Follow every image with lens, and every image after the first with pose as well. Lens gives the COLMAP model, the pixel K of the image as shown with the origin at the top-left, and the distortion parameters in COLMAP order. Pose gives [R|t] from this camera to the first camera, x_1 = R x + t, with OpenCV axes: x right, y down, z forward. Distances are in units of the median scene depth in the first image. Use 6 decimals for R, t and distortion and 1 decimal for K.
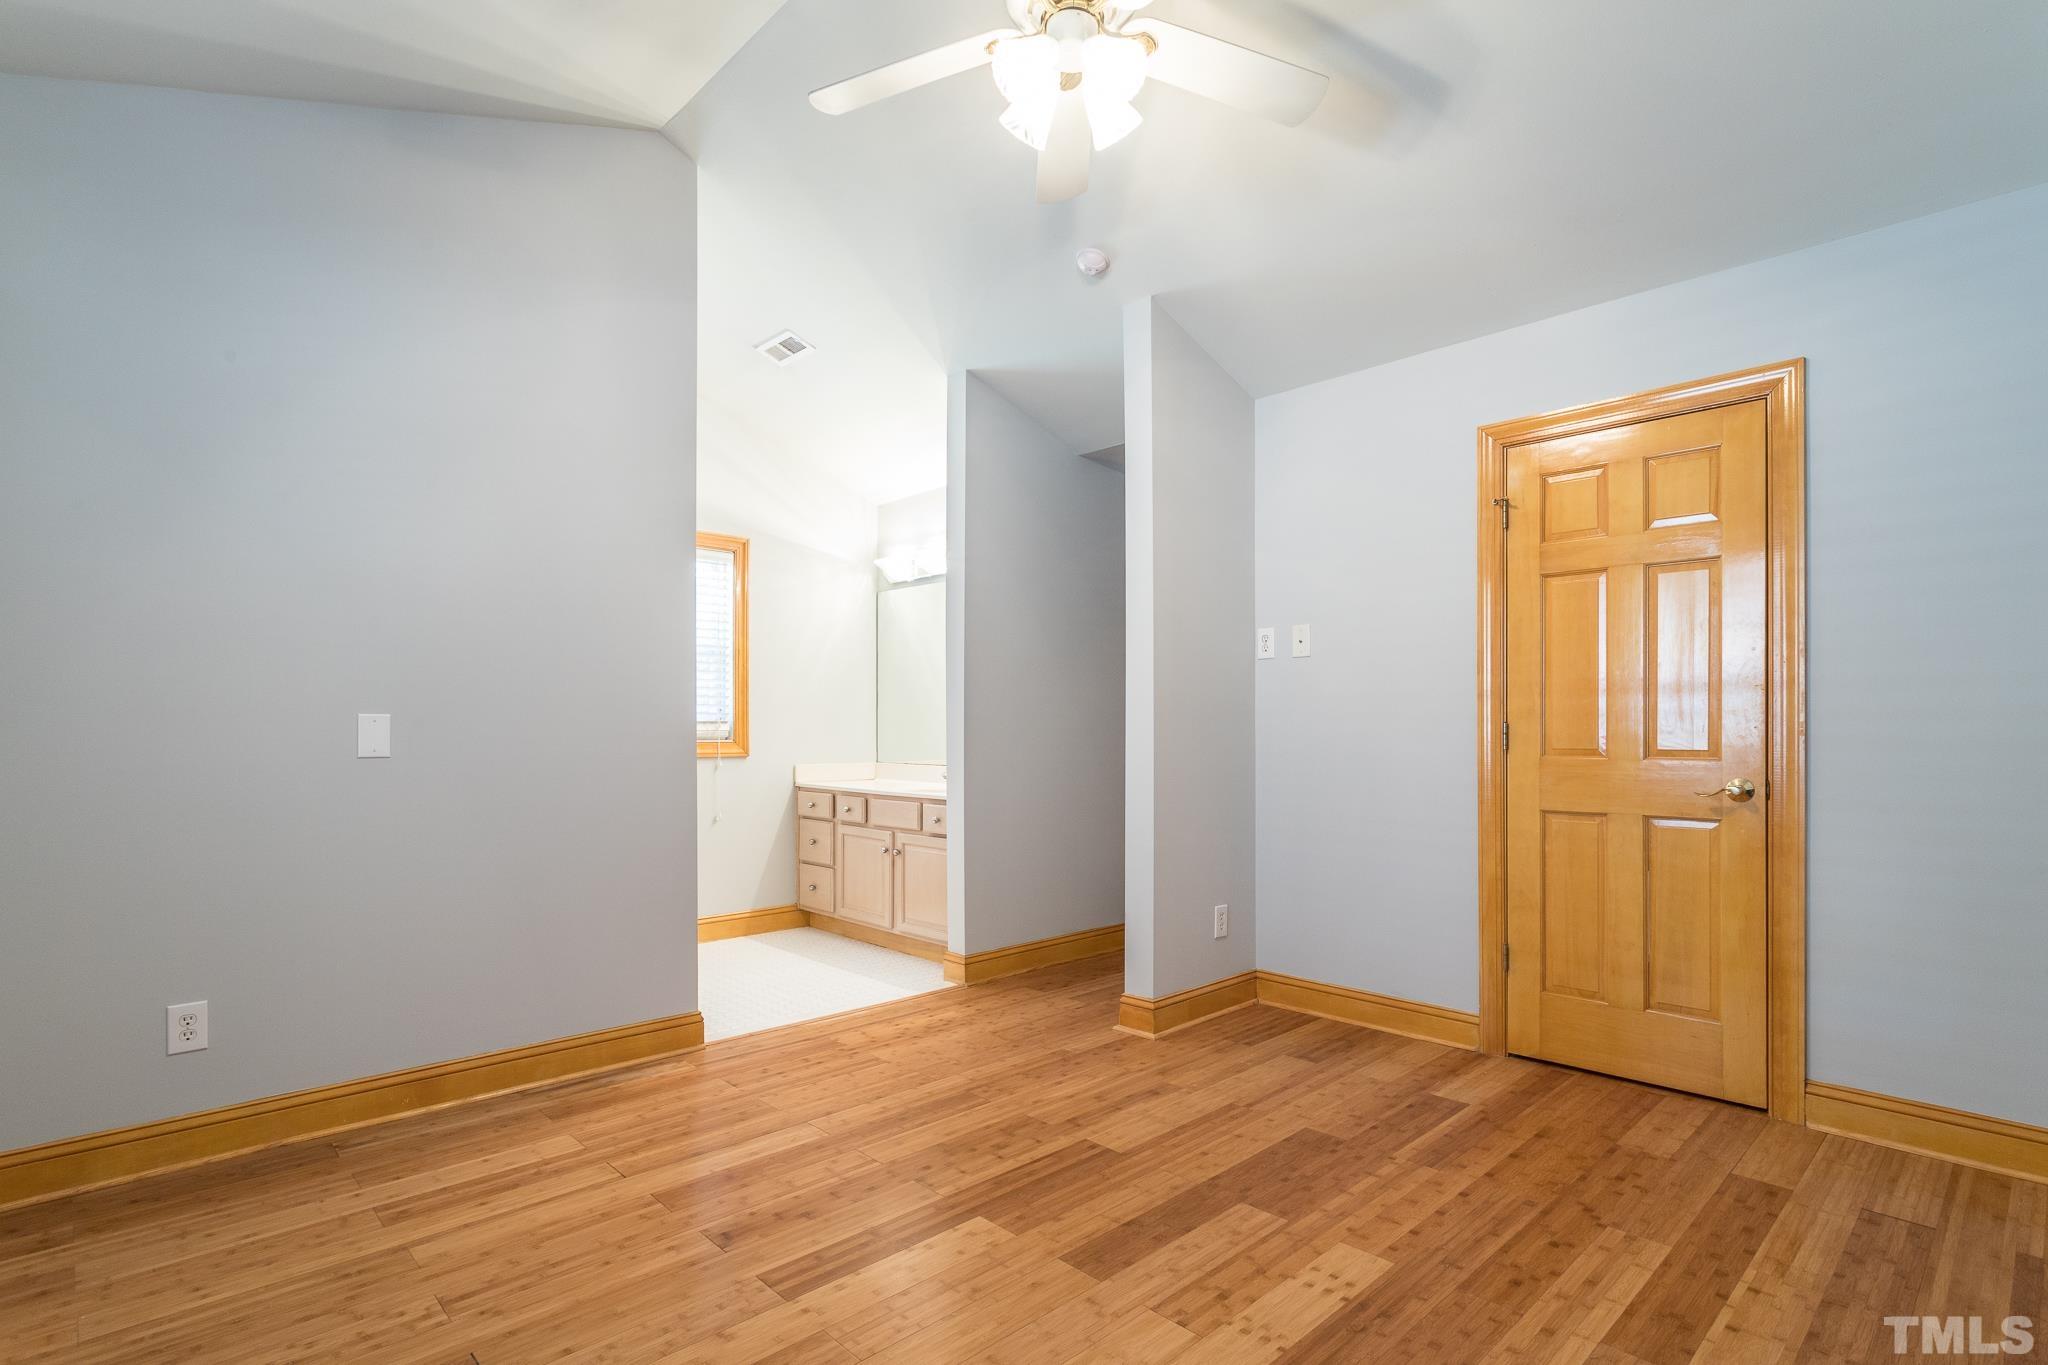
lens RADIAL K [[1001.5, 0, 1058.3], [0, 1001.5, 720.0], [0, 0, 1]] dist [0.001691, 0.000230]
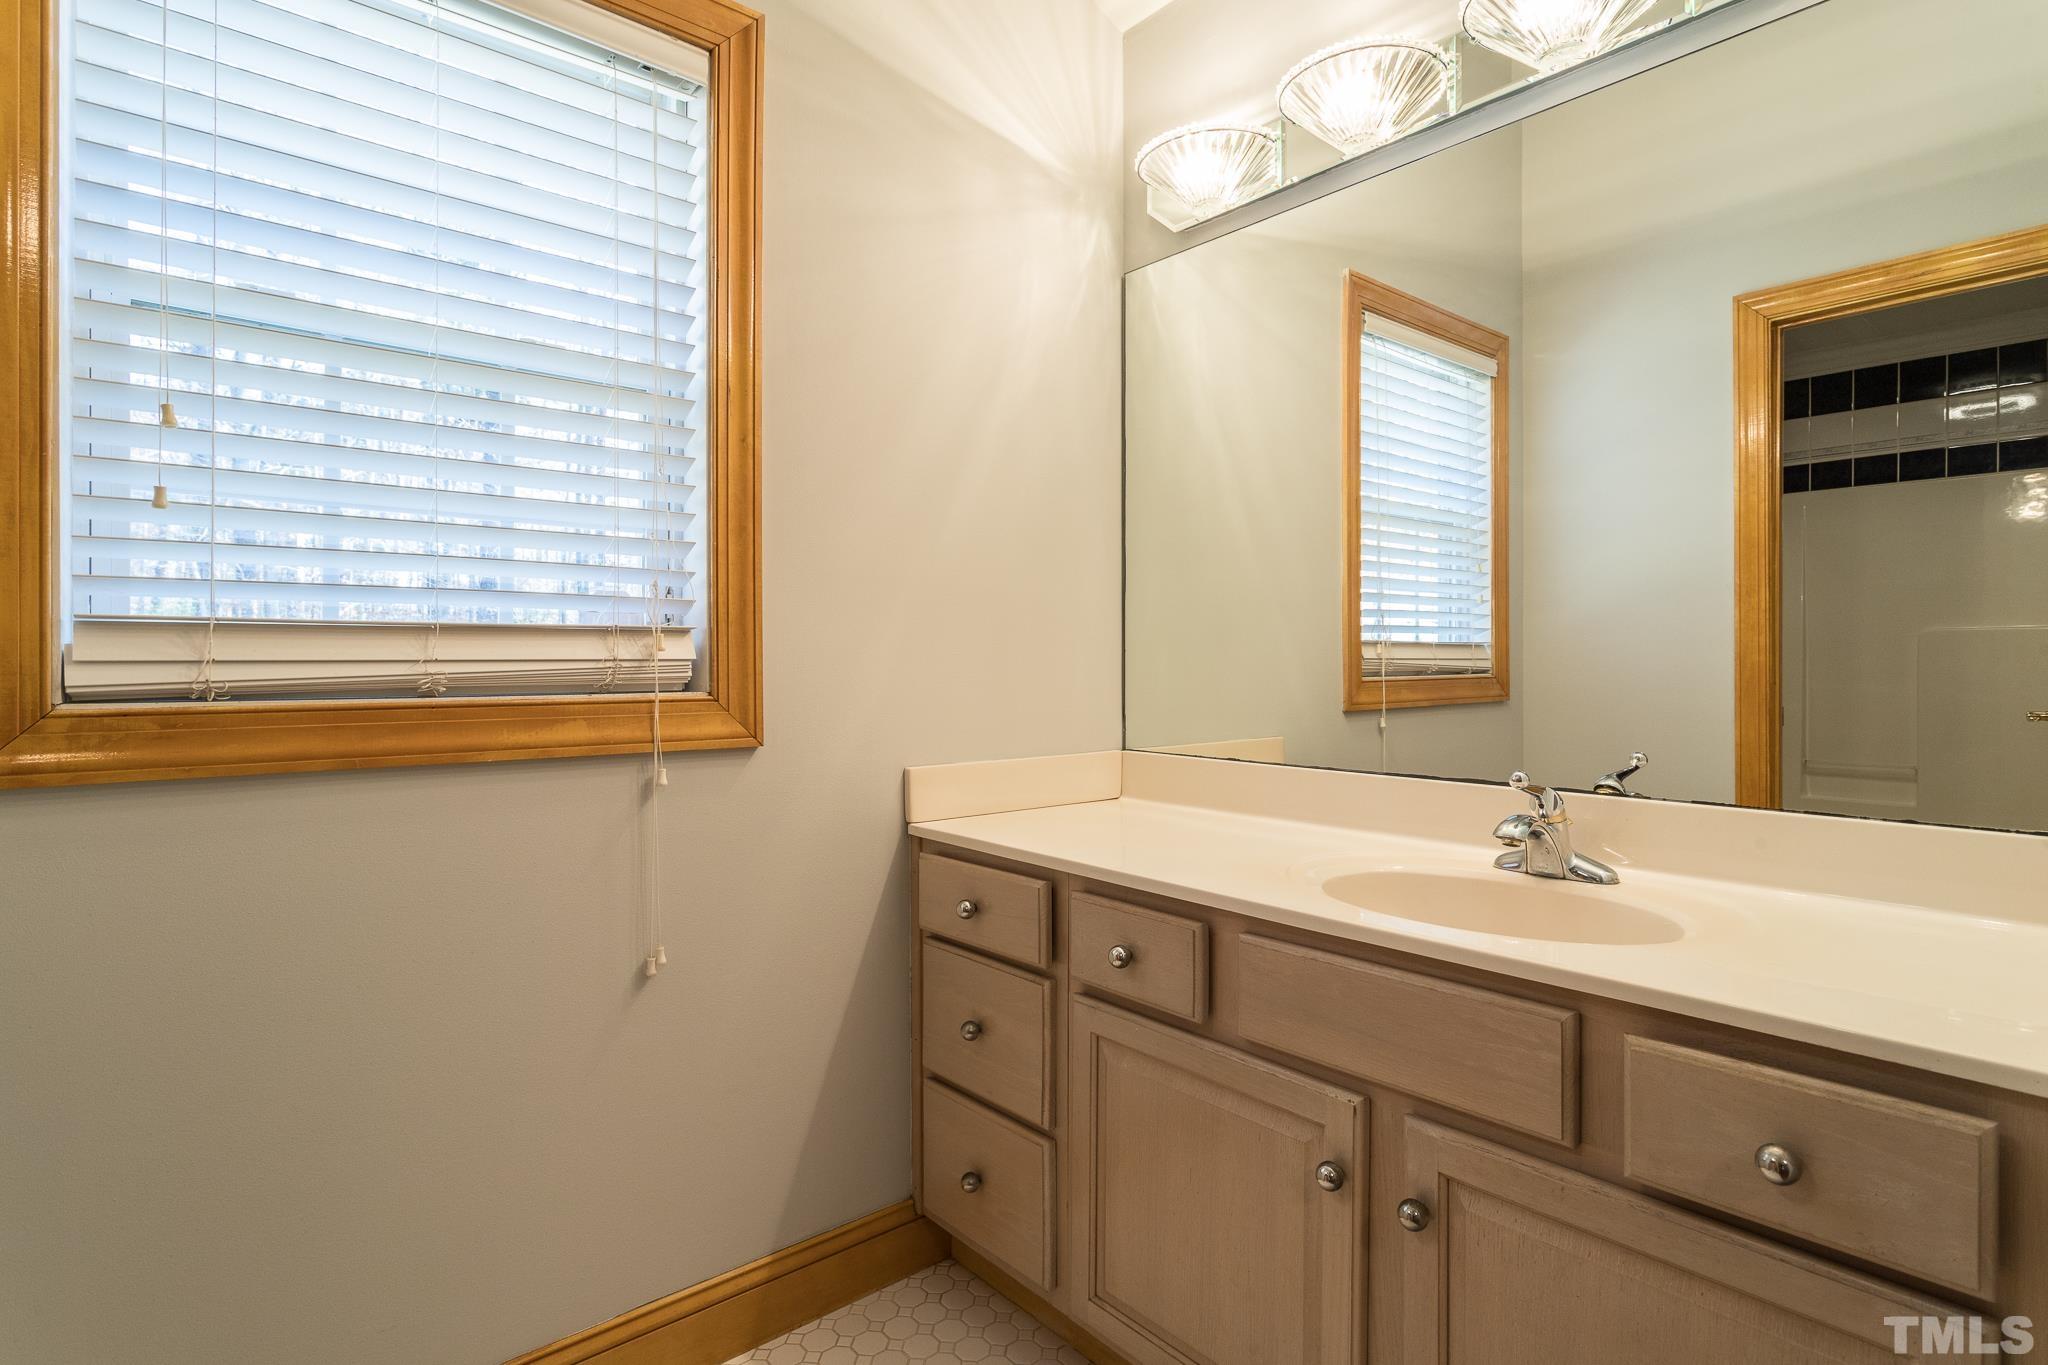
lens RADIAL K [[1036.5, 0, 1025.6], [0, 1036.5, 663.2], [0, 0, 1]] dist [-0.002673, -0.000219]
pose [[0.997133, -0.000727, -0.075662, -0.208743], [0.001543, 0.999941, 0.010722, 0.008544], [0.075650, -0.010808, 0.997076, 0.702491]]
